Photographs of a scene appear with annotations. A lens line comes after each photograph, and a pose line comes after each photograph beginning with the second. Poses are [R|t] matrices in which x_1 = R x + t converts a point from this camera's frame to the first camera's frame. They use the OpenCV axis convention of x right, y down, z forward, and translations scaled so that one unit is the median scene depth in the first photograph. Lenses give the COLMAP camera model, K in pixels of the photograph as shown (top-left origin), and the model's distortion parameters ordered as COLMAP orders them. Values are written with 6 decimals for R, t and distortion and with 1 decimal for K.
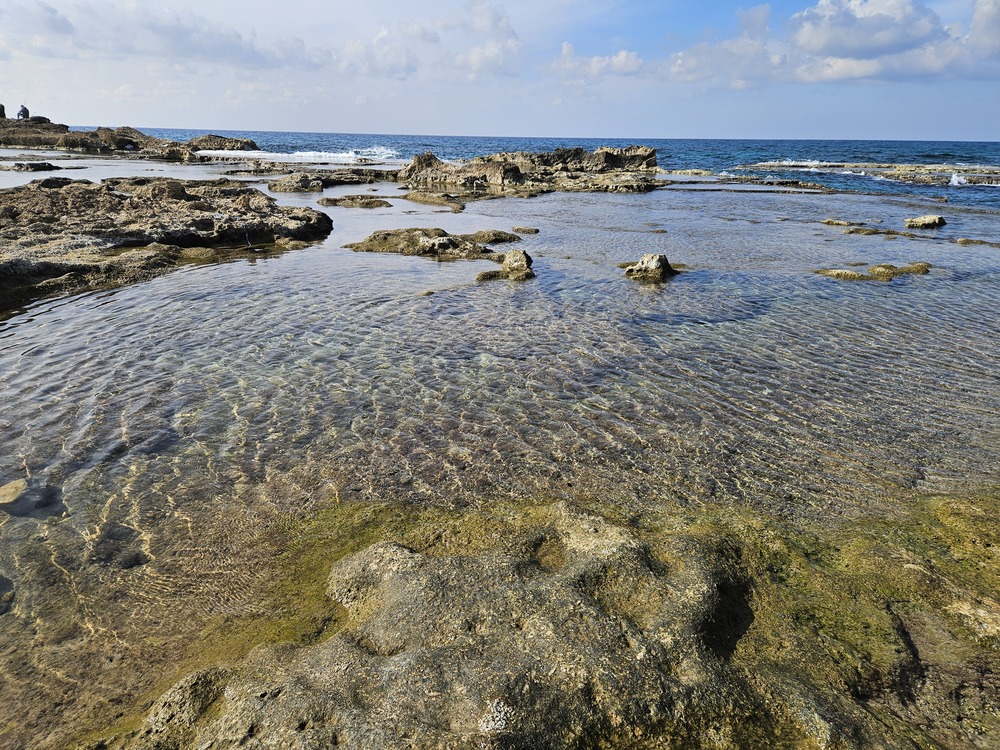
lens RADIAL K [[695.2, 0, 500.7], [0, 695.2, 377.7], [0, 0, 1]] dist [0.041658, -0.019356]
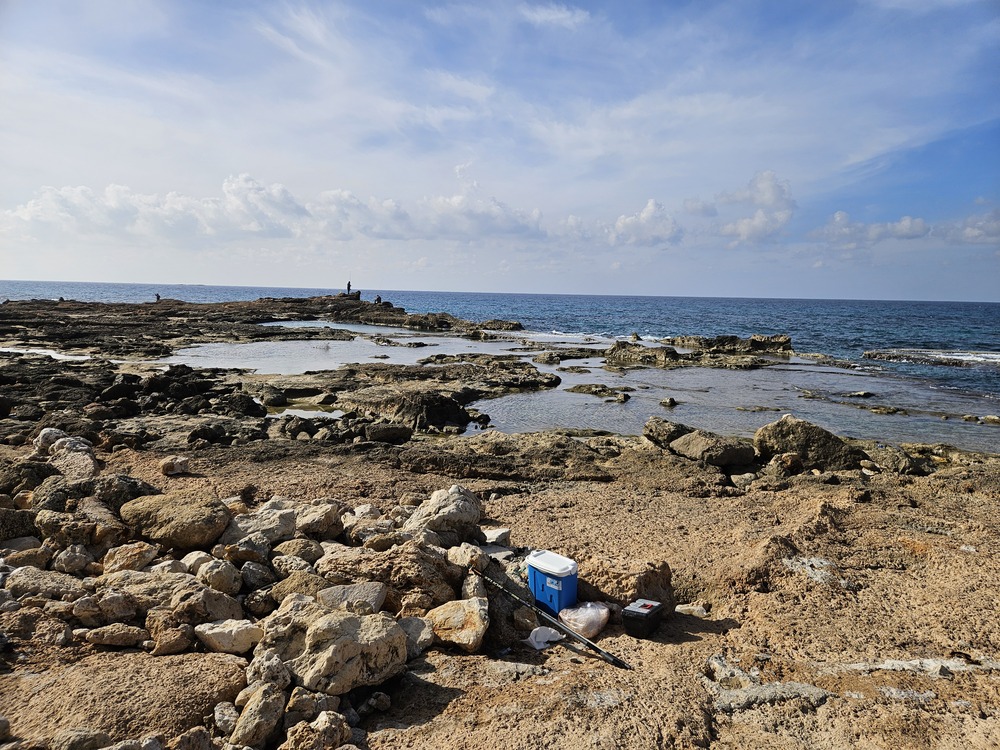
lens RADIAL K [[695.2, 0, 499.5], [0, 695.2, 375.2], [0, 0, 1]] dist [0.041658, -0.019356]
pose [[0.944711, 0.043828, -0.324960, 0.252091], [-0.113788, 0.973262, -0.199533, 0.197346], [0.307526, 0.225478, 0.924439, -0.963248]]
